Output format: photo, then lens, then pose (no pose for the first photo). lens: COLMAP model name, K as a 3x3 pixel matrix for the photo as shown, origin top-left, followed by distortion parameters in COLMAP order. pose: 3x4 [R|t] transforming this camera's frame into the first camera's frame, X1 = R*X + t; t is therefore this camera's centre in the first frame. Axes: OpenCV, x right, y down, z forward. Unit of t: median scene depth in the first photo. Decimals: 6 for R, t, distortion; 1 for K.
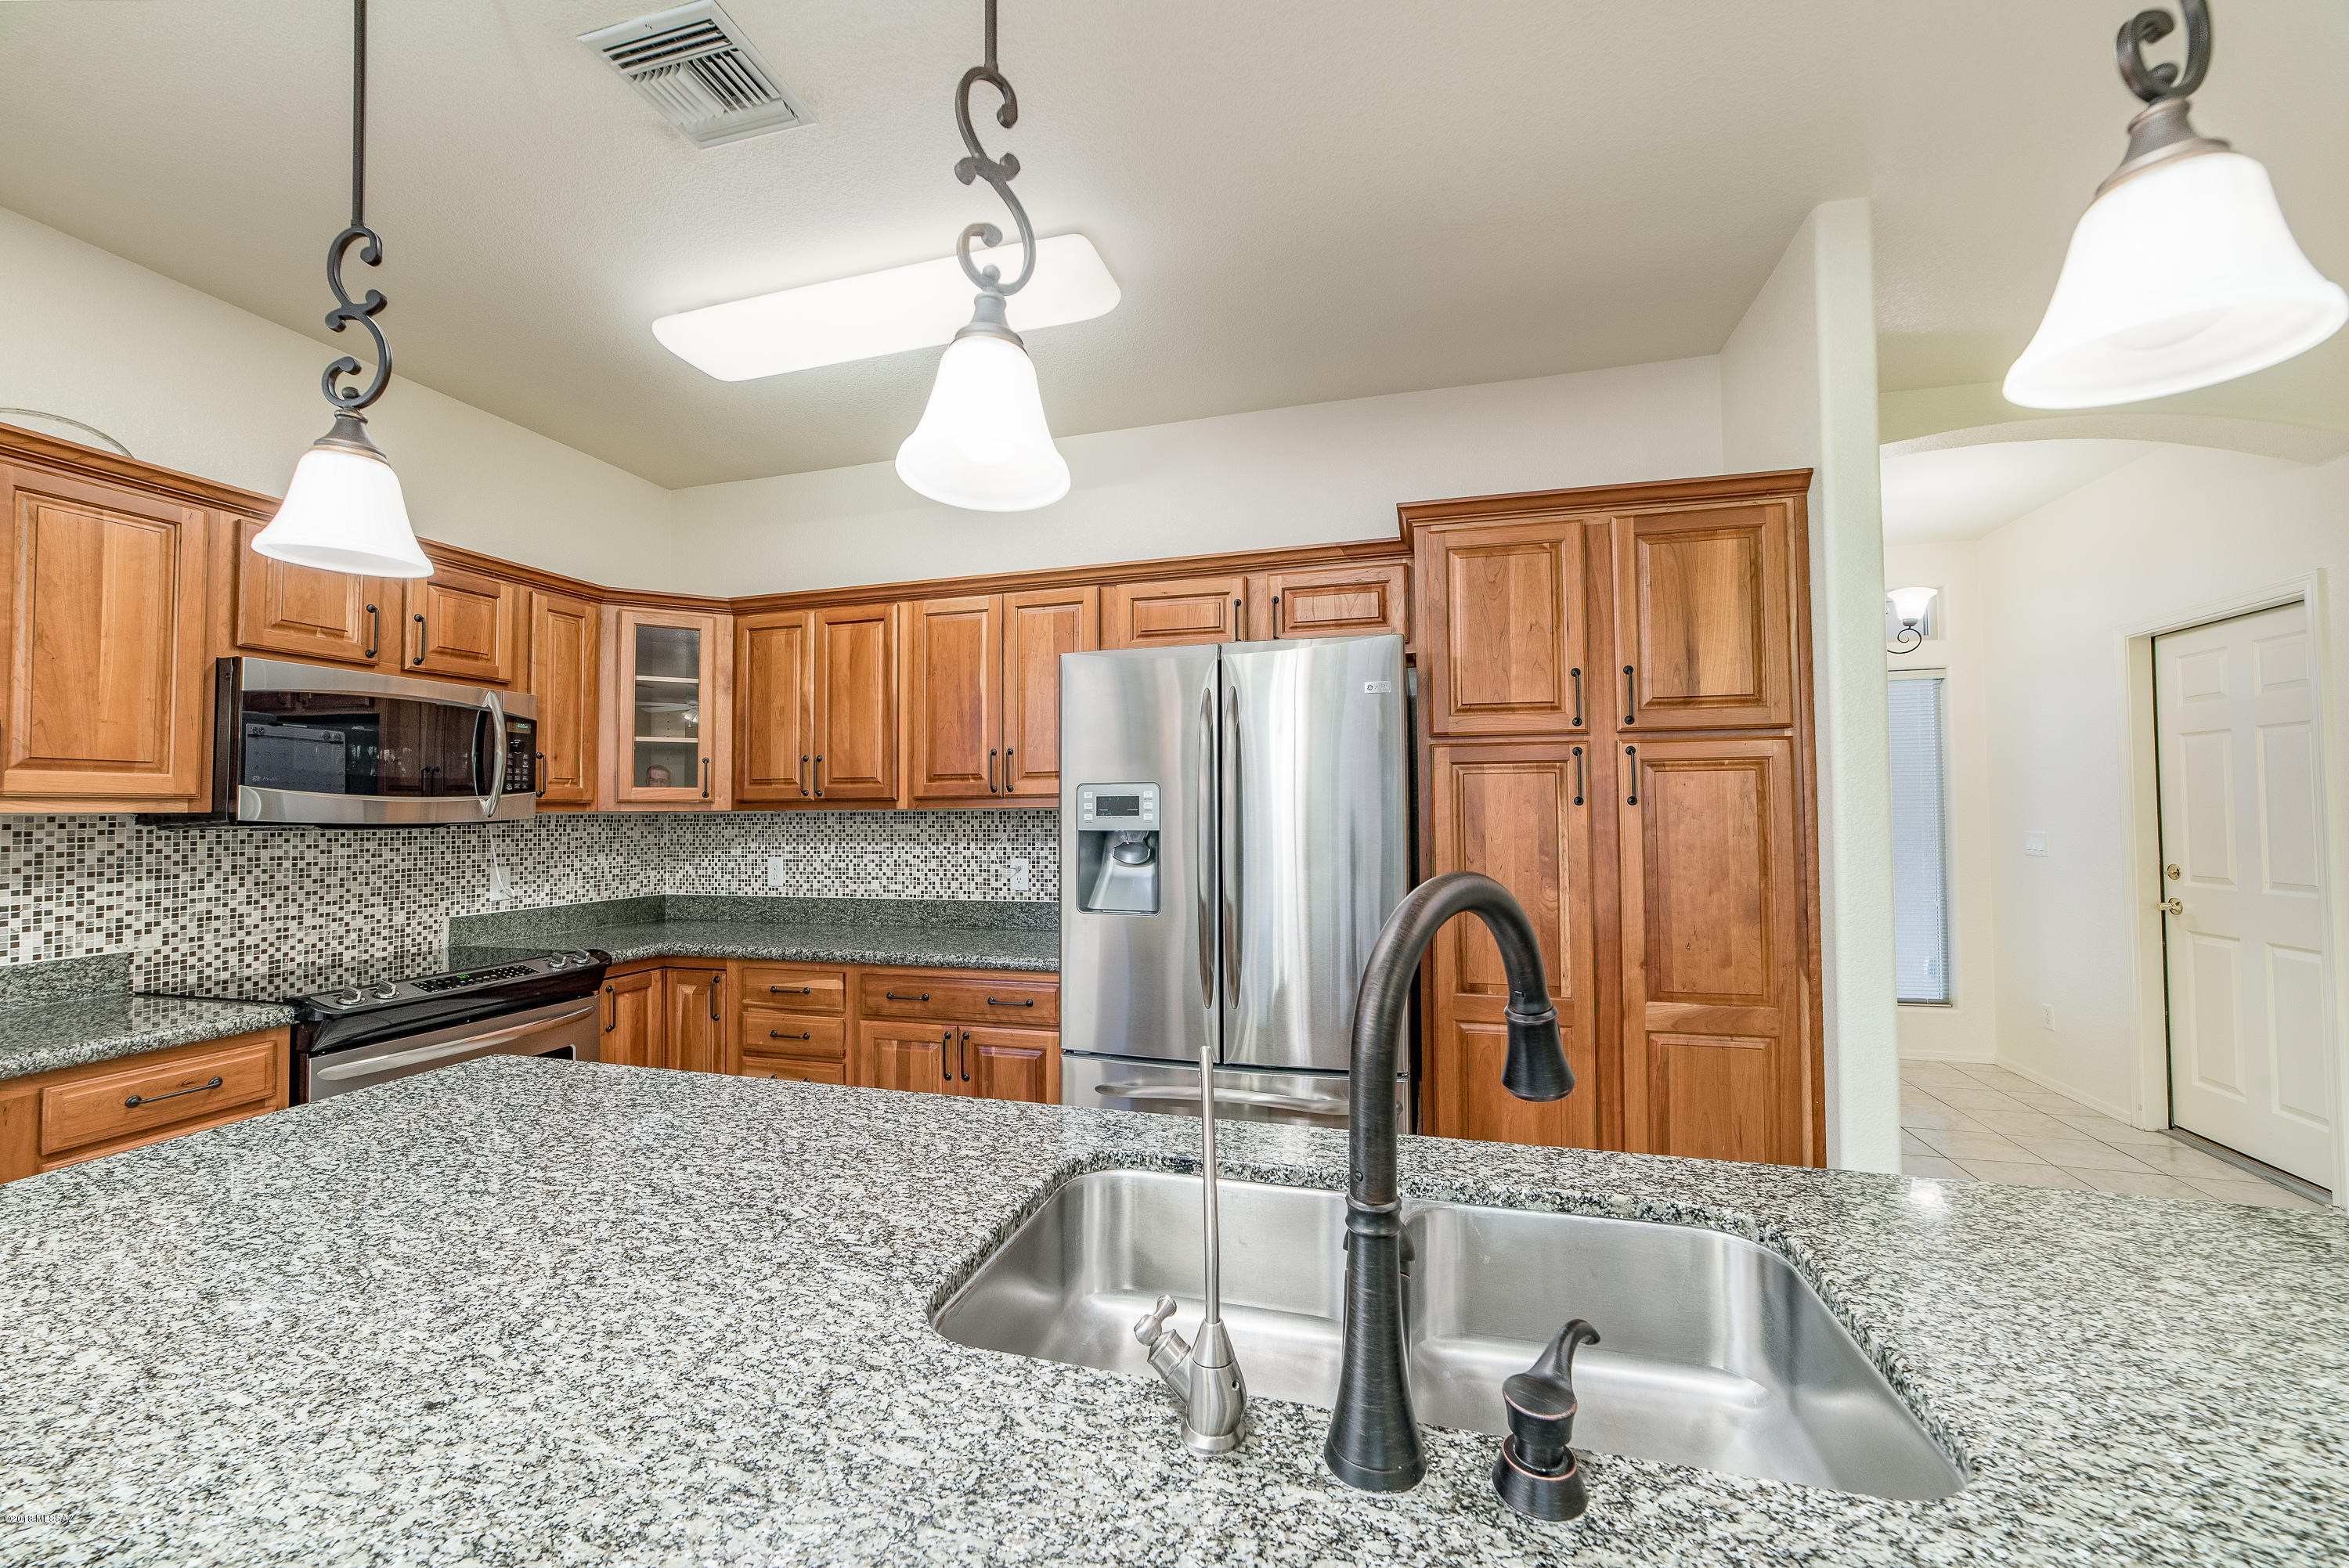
lens RADIAL K [[909.7, 0, 1166.6], [0, 909.7, 786.9], [0, 0, 1]] dist [-0.022851, 0.010587]
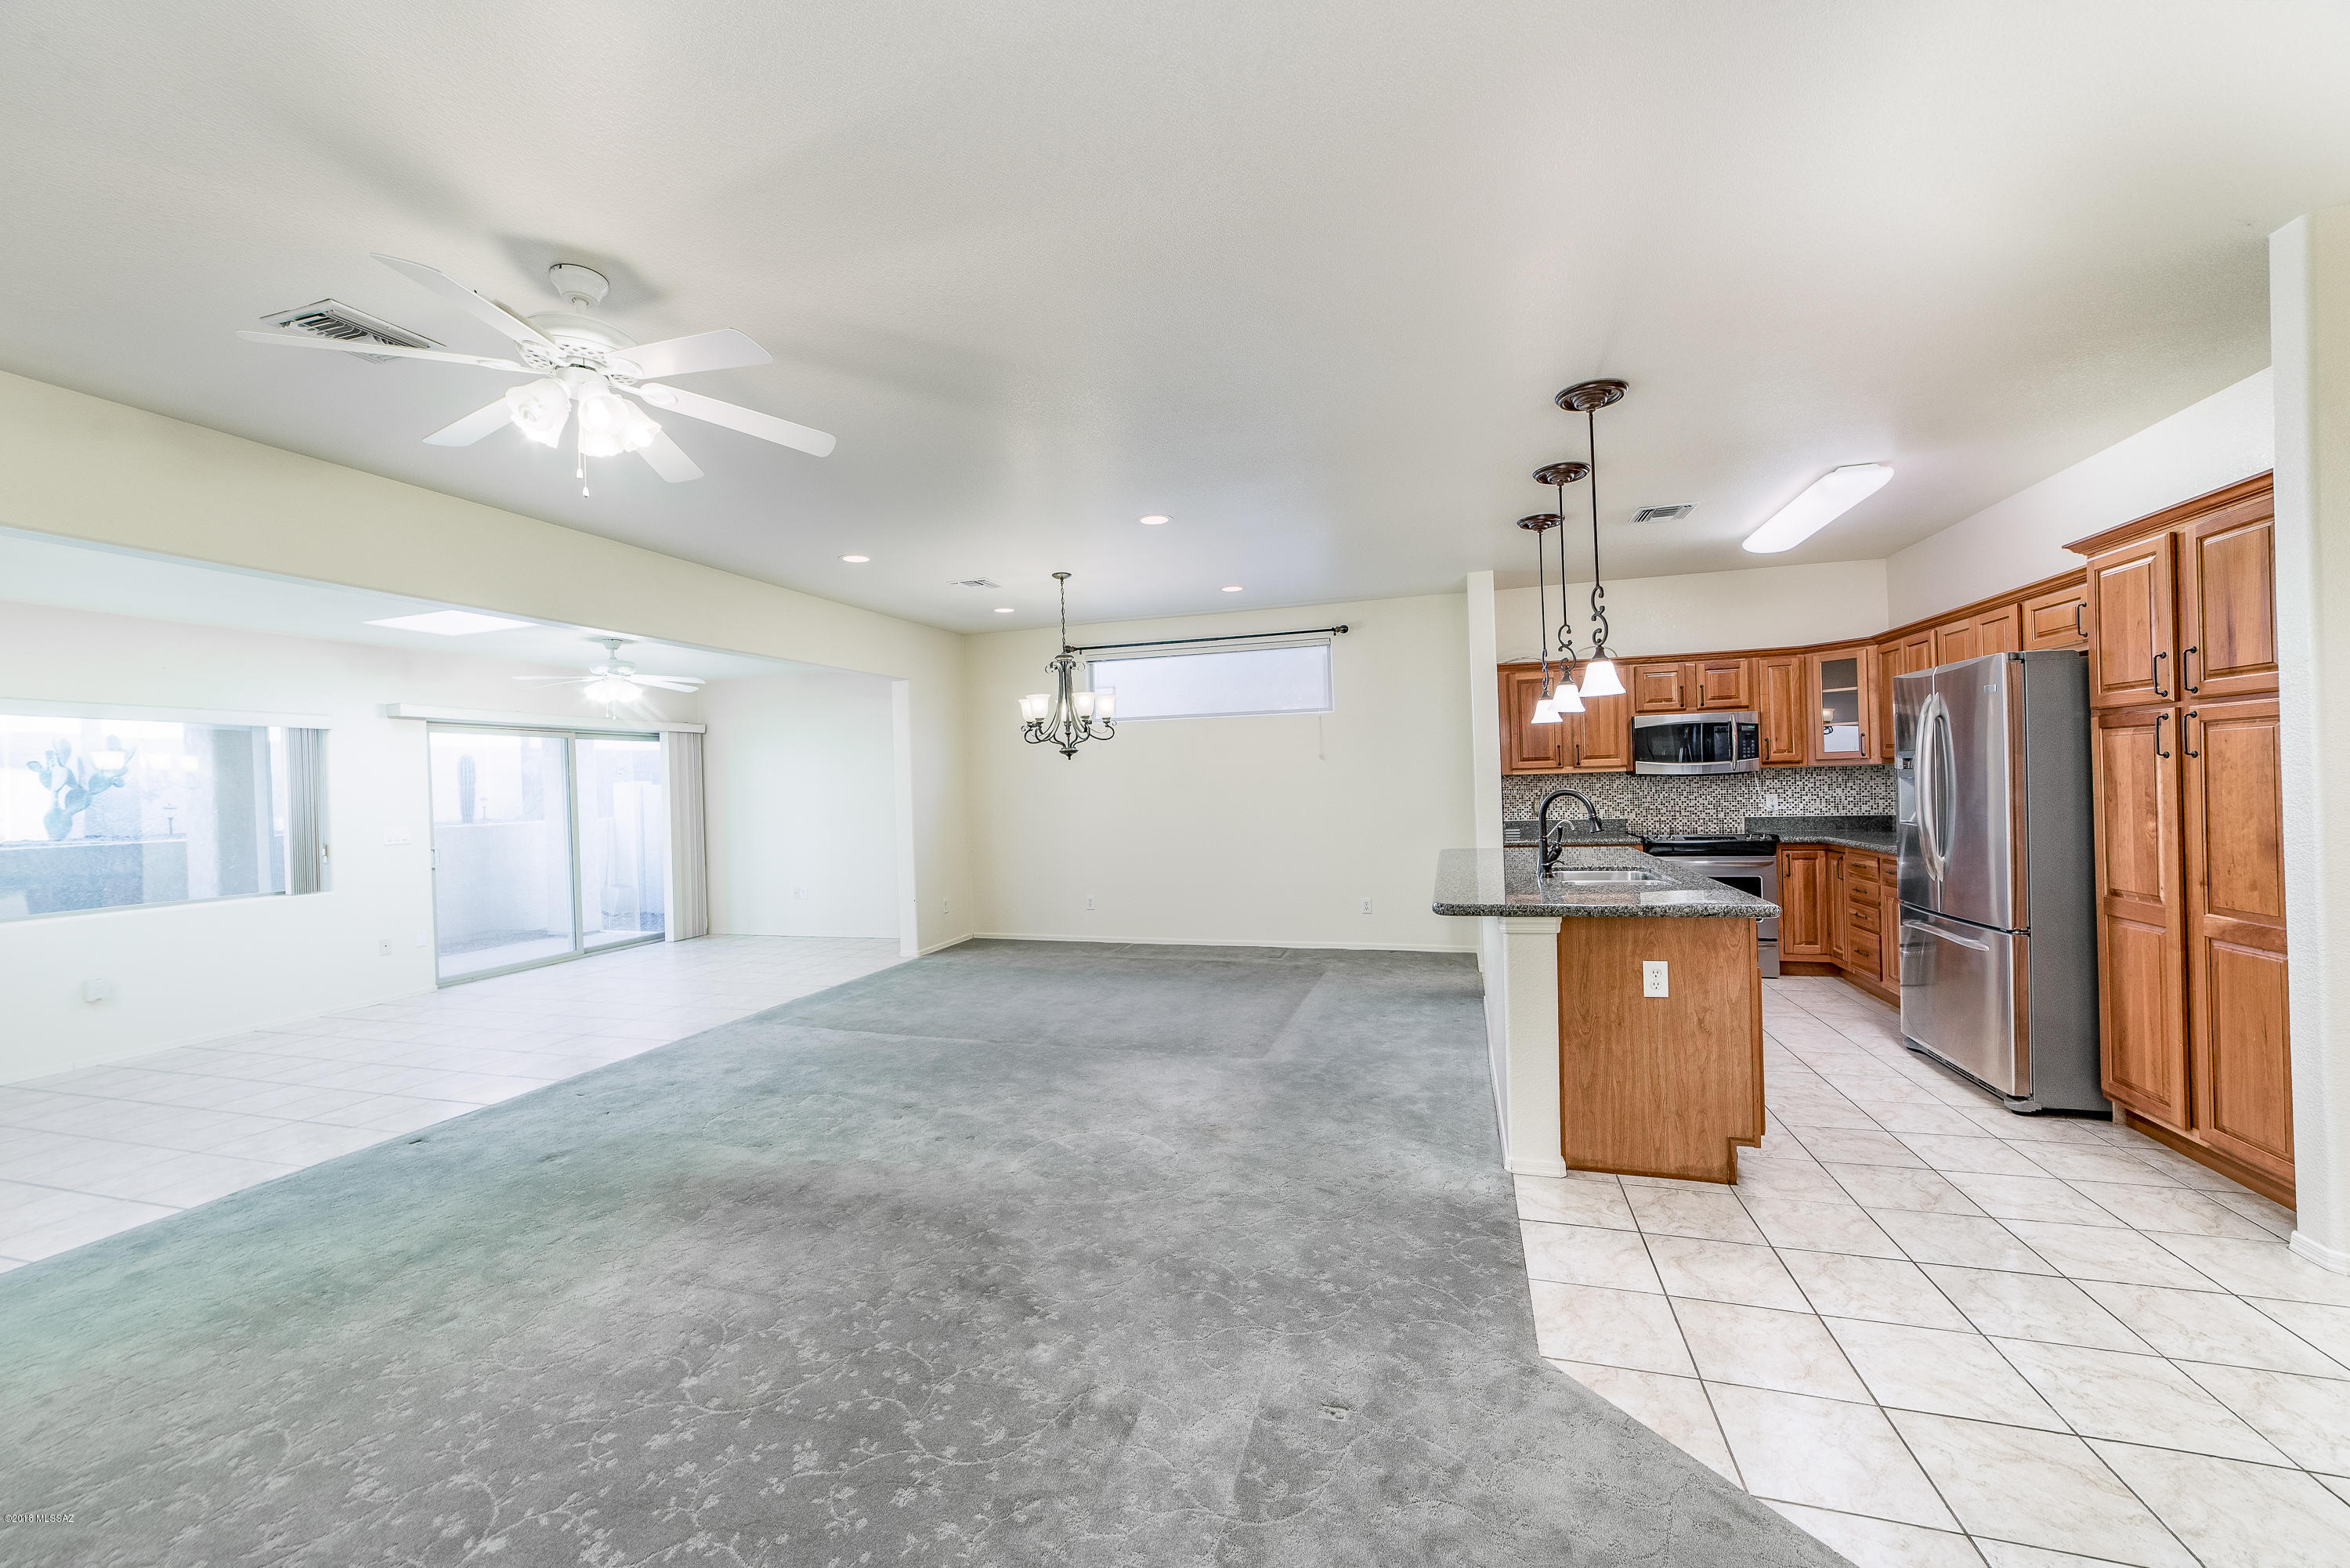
lens RADIAL K [[903.0, 0, 1178.1], [0, 903.0, 786.8], [0, 0, 1]] dist [-0.020319, 0.004994]
pose [[-0.012444, 0.011970, -0.999851, 1.291489], [0.057171, 0.998301, 0.011240, -0.025462], [0.998287, -0.057023, -0.013107, -0.295123]]
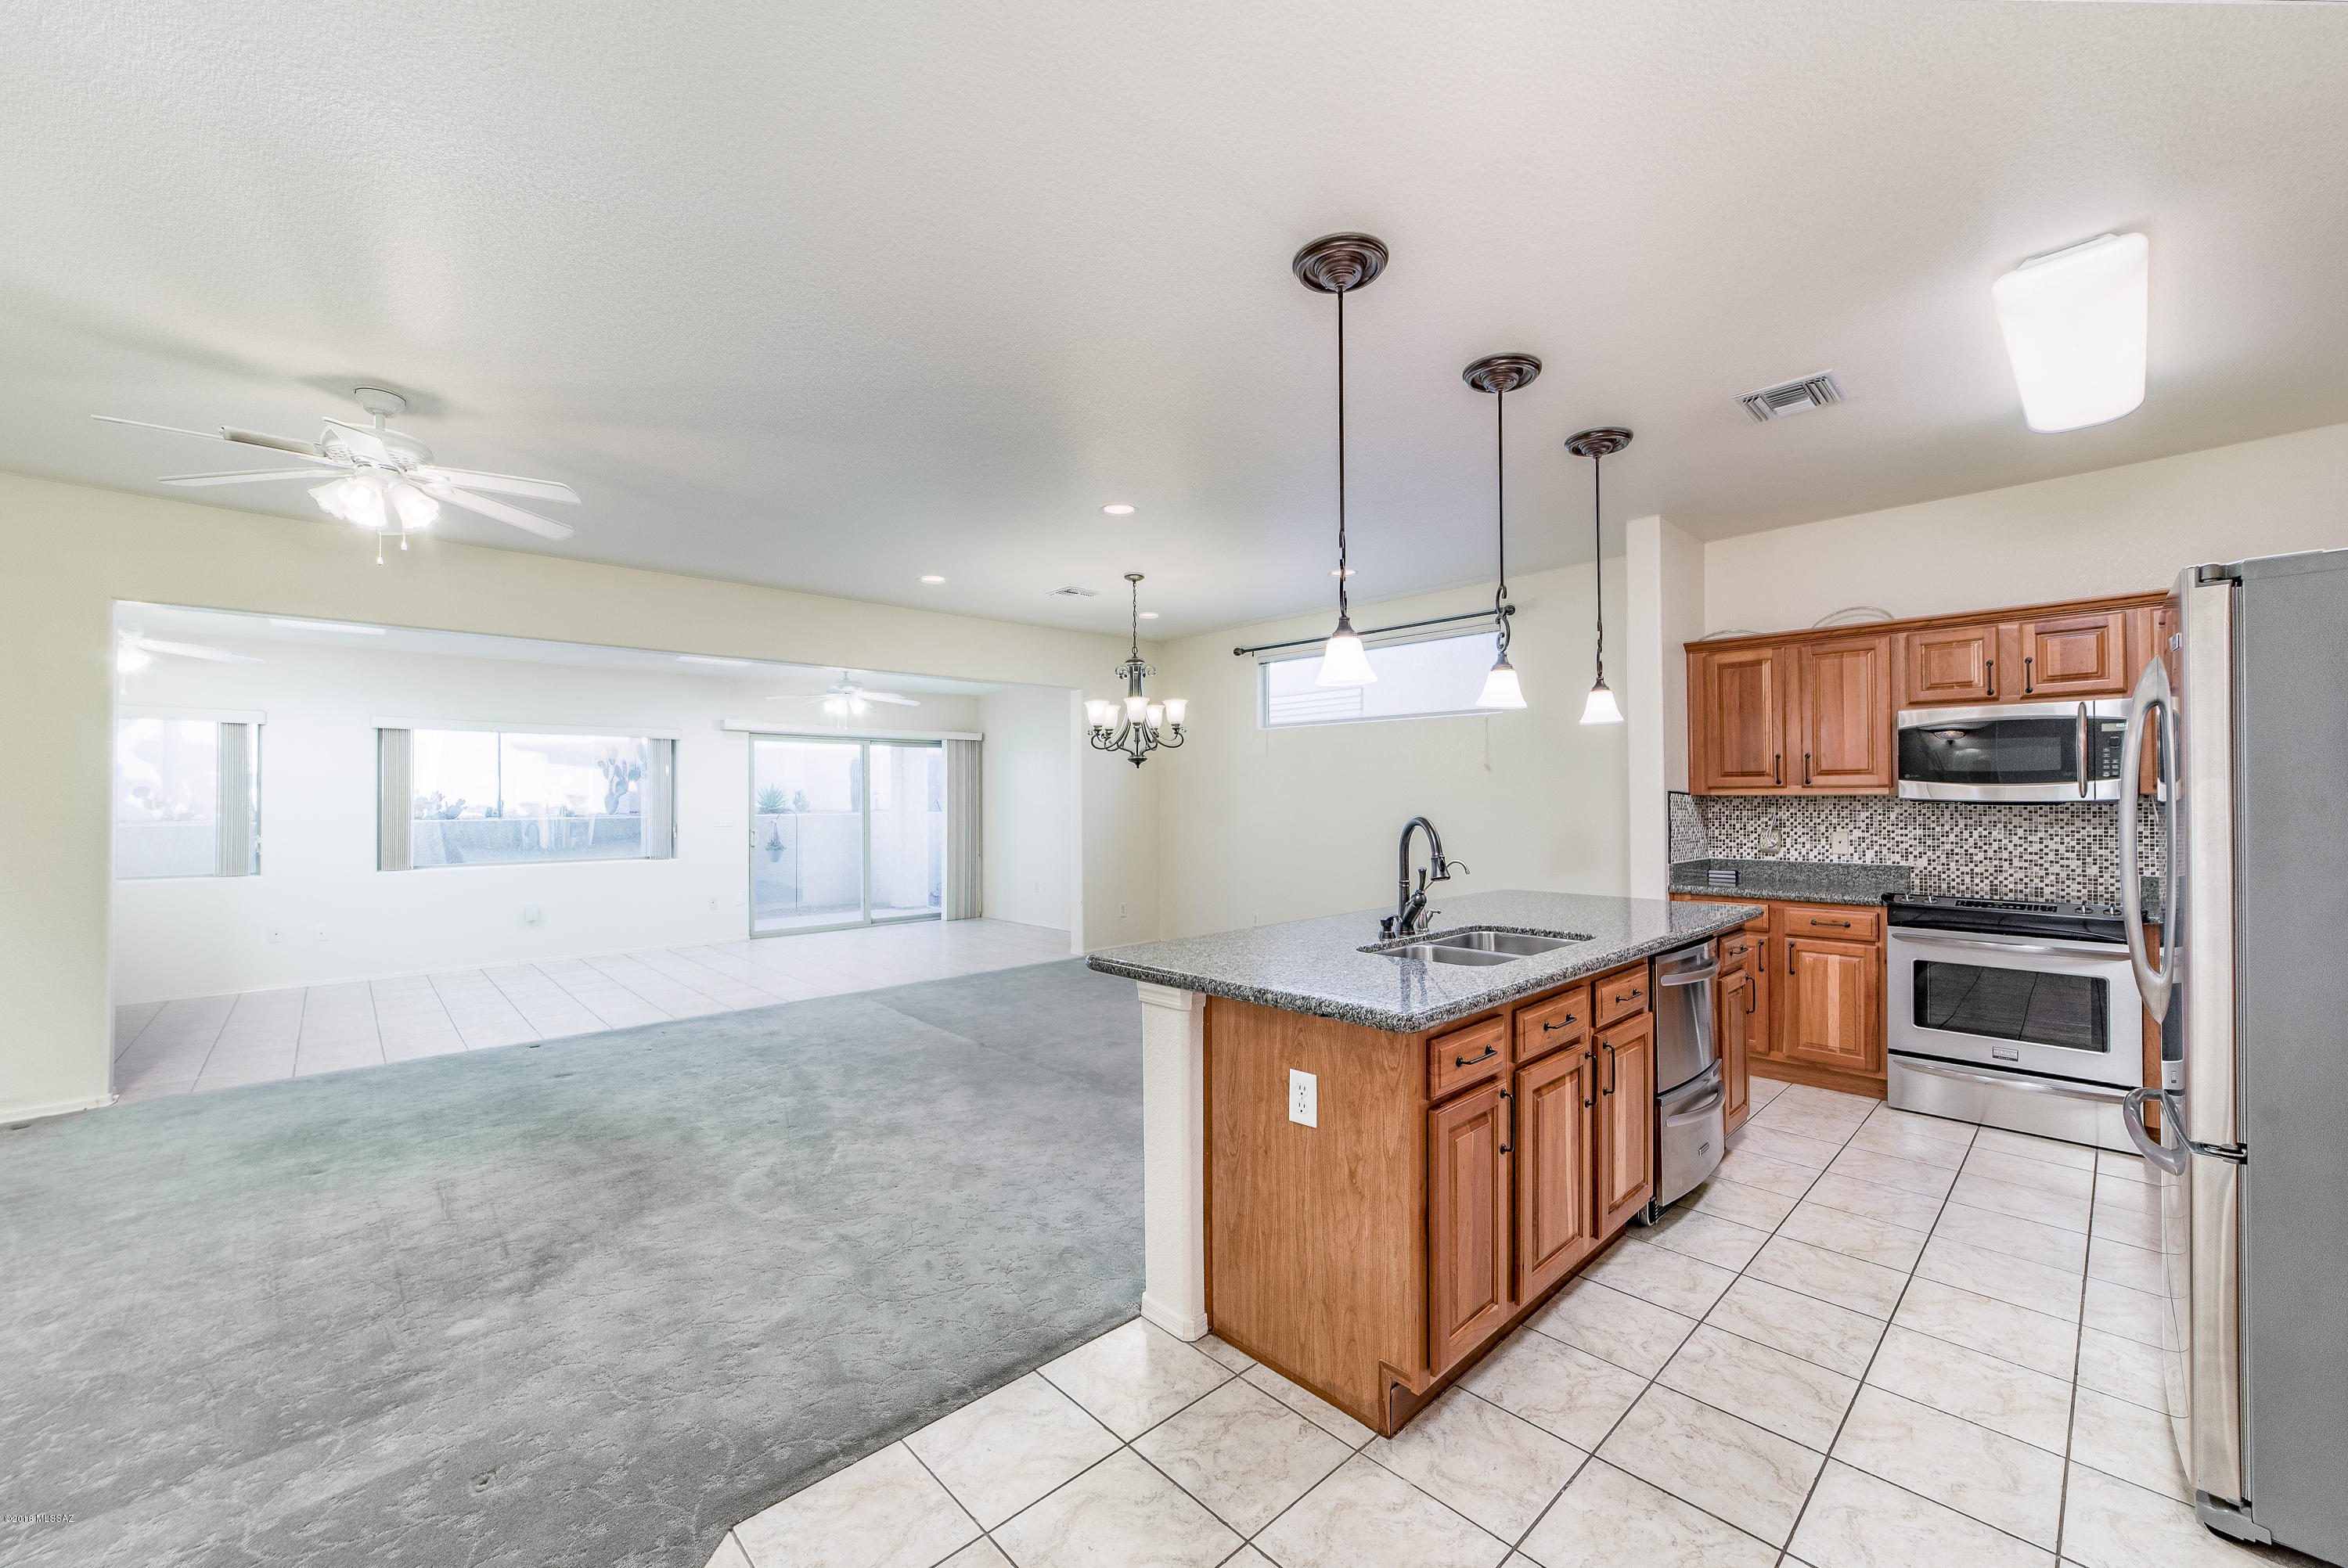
lens RADIAL K [[913.9, 0, 1179.7], [0, 913.9, 786.8], [0, 0, 1]] dist [-0.022737, 0.010179]
pose [[-0.505102, 0.000395, -0.863060, 0.952533], [0.031170, 0.999356, -0.017785, -0.000260], [0.862497, -0.035885, -0.504789, 0.459739]]
